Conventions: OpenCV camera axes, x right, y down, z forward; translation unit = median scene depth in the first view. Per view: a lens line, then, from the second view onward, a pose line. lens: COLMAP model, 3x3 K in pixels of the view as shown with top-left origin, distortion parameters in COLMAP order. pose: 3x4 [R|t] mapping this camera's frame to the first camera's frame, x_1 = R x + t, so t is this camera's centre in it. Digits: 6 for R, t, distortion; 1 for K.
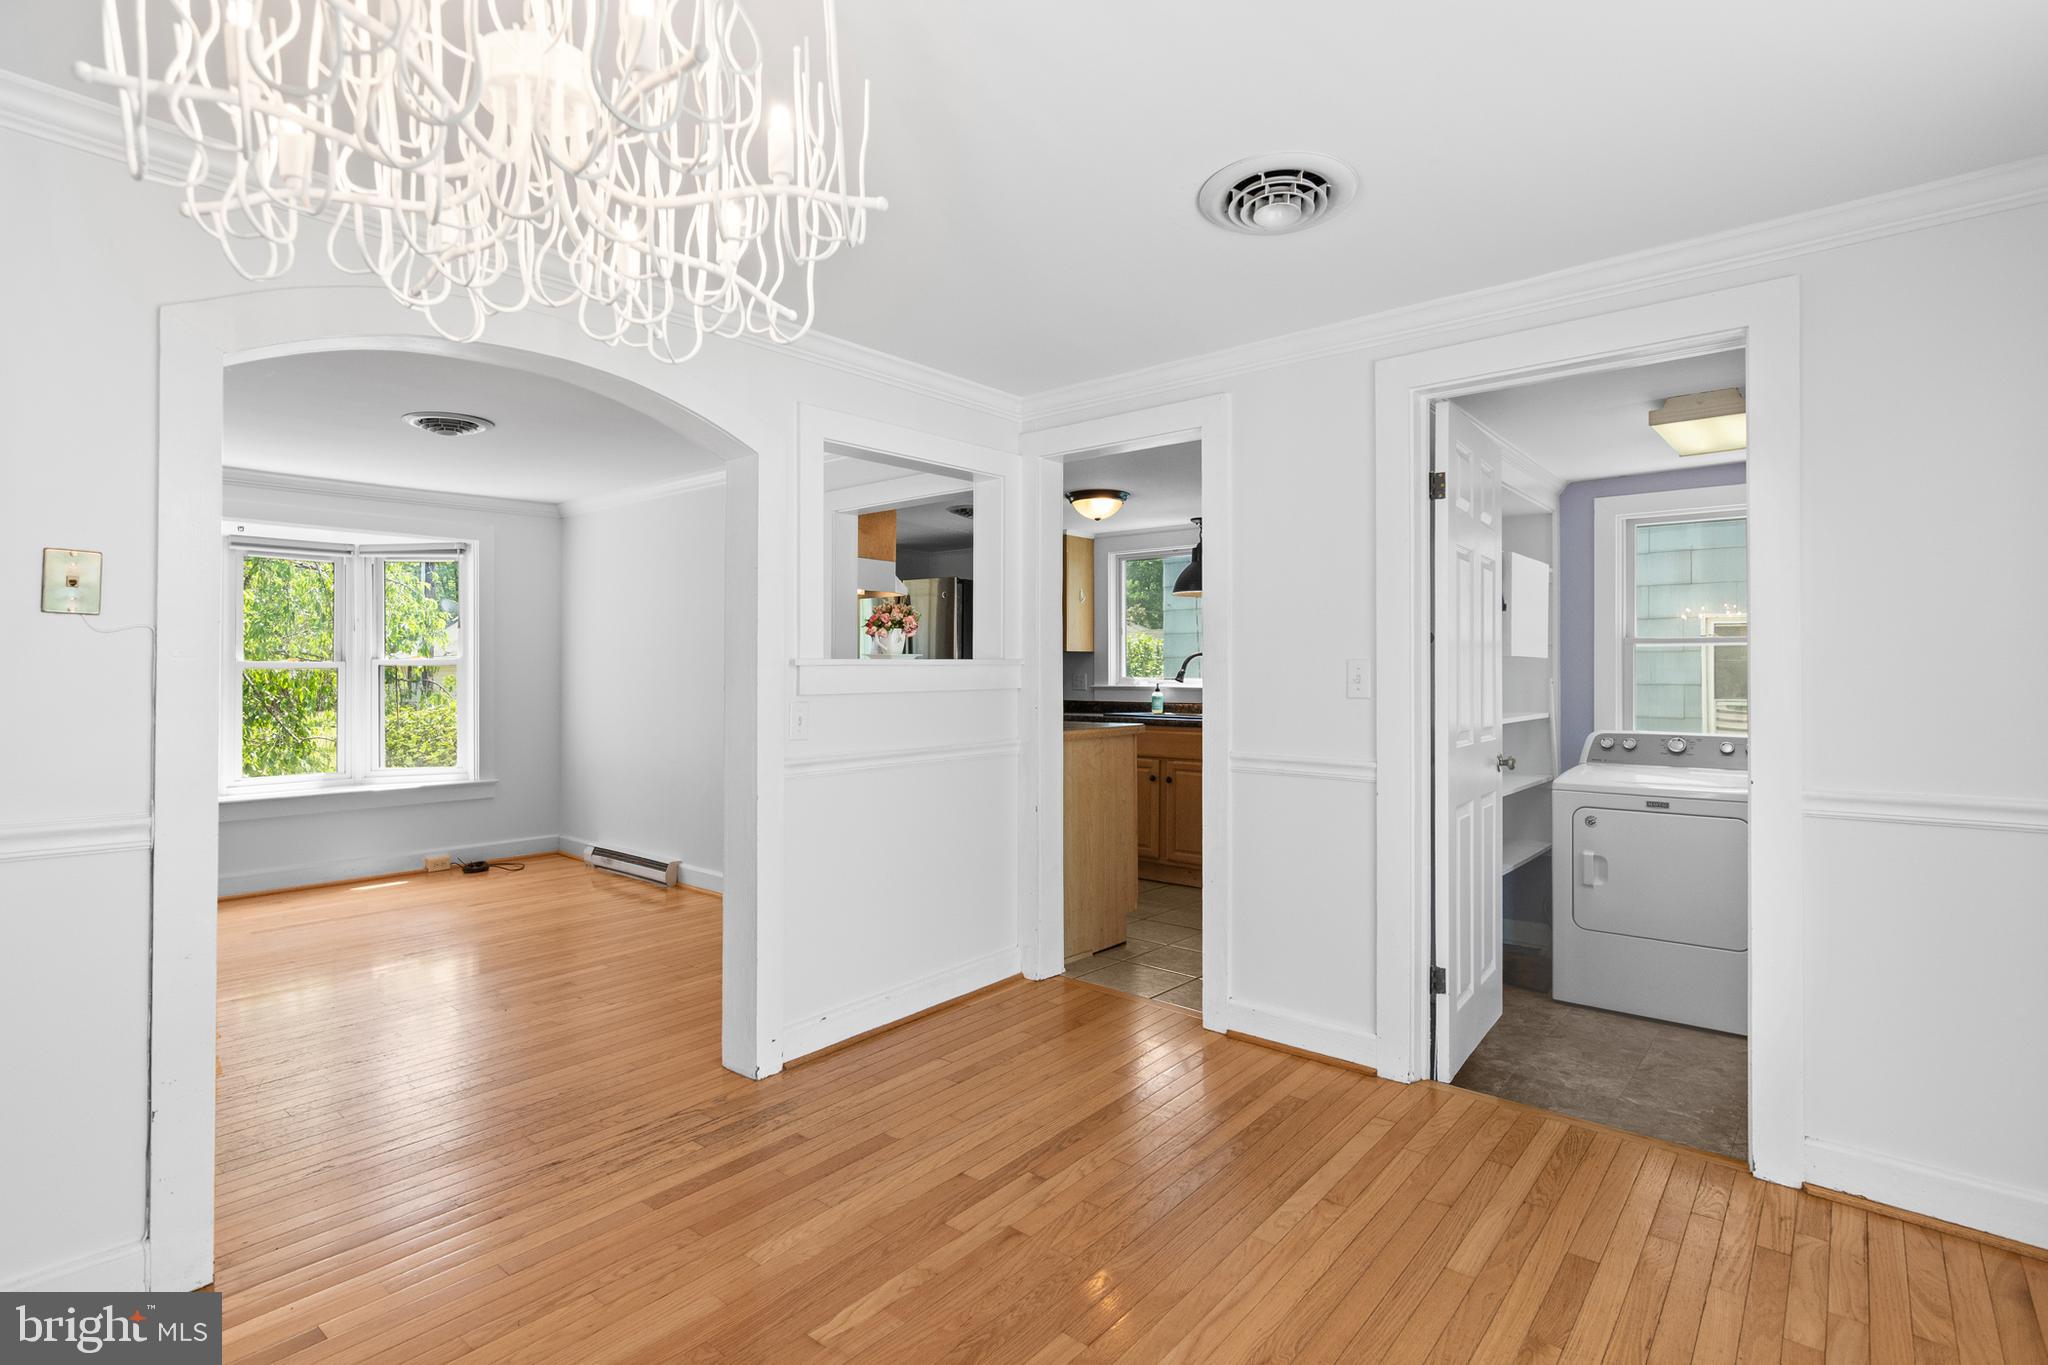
lens RADIAL K [[992.1, 0, 1020.6], [0, 992.1, 676.5], [0, 0, 1]] dist [-0.002939, 0.000008]
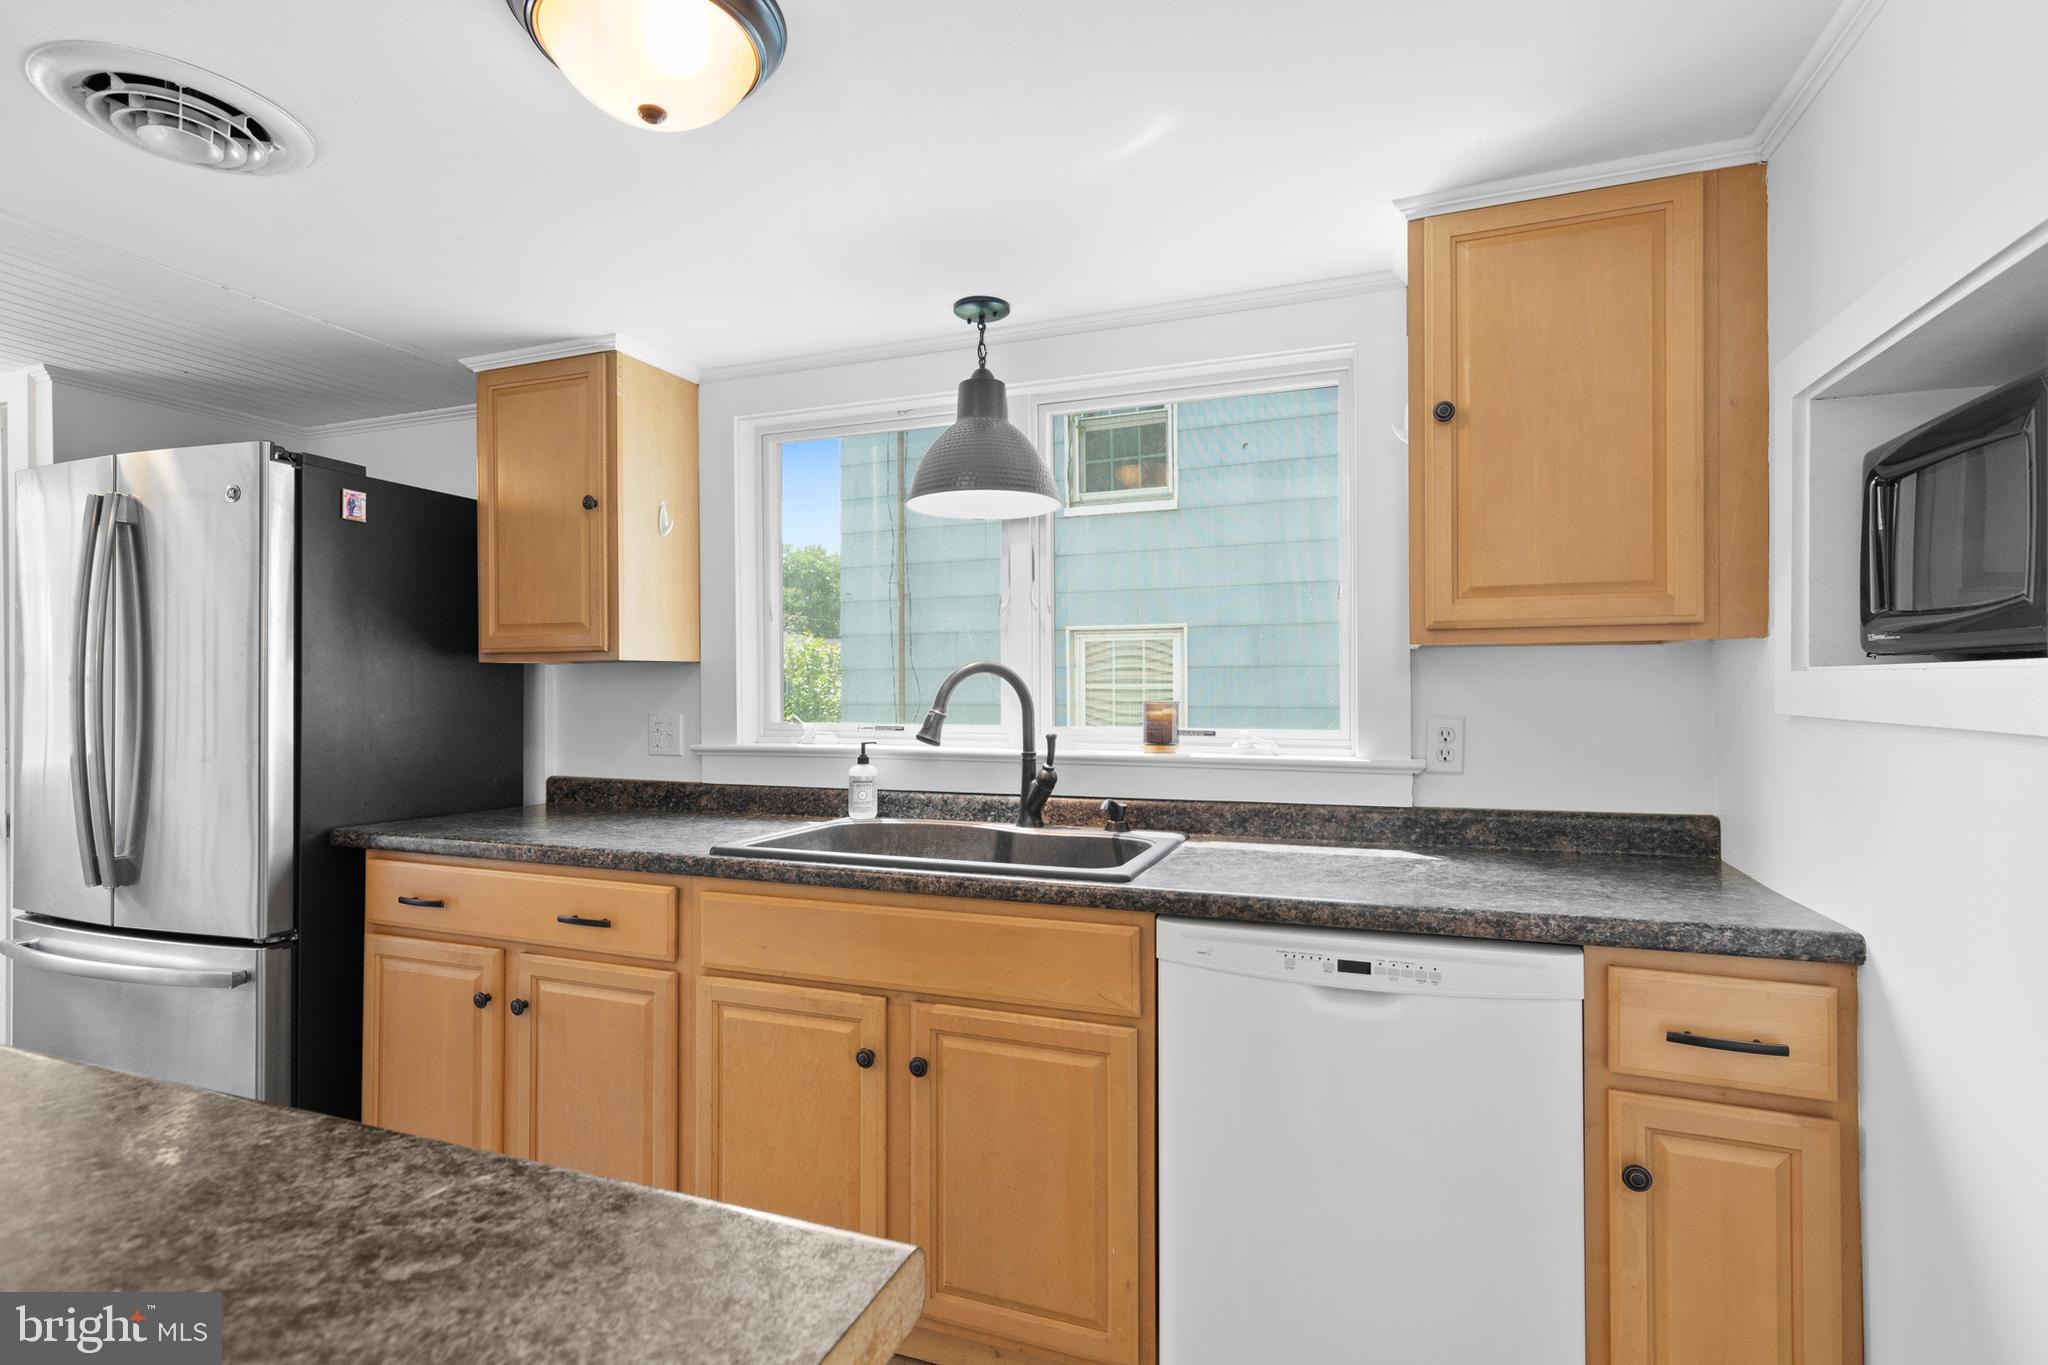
lens RADIAL K [[992.1, 0, 1015.7], [0, 992.1, 681.0], [0, 0, 1]] dist [-0.002939, 0.000008]
pose [[0.945038, -0.005401, 0.326916, 0.066725], [0.007295, 0.999963, -0.004565, -0.014642], [-0.326879, 0.006699, 0.945042, 0.604448]]
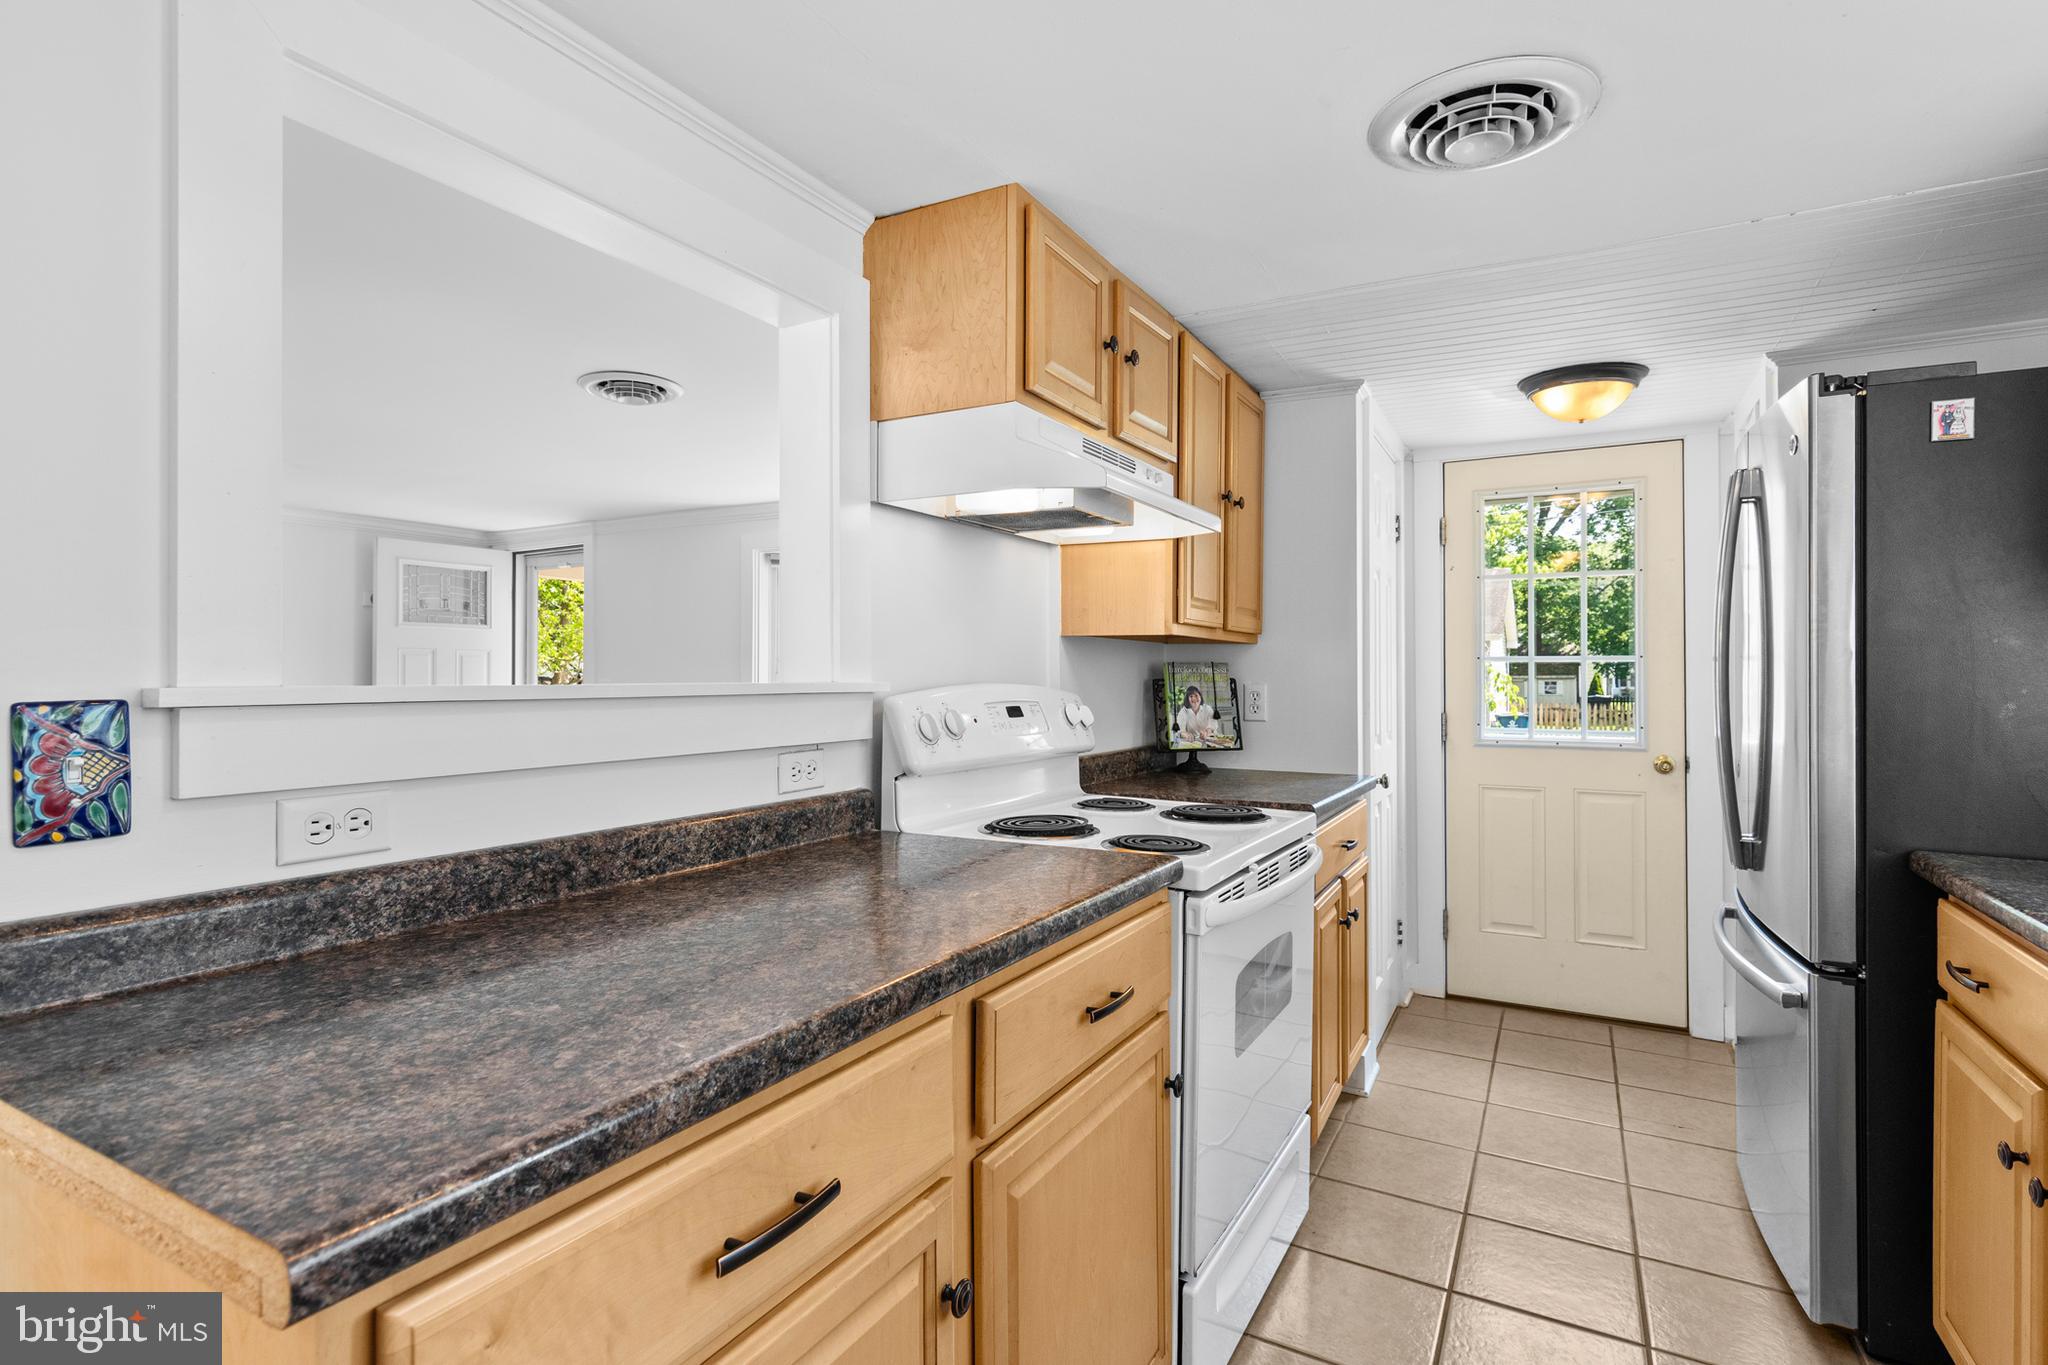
lens RADIAL K [[992.1, 0, 1024.8], [0, 992.1, 684.6], [0, 0, 1]] dist [-0.002939, 0.000008]
pose [[0.187635, 0.003681, -0.982232, 0.211726], [0.001735, 0.999990, 0.004079, -0.011309], [0.982237, -0.002469, 0.187626, 0.774911]]
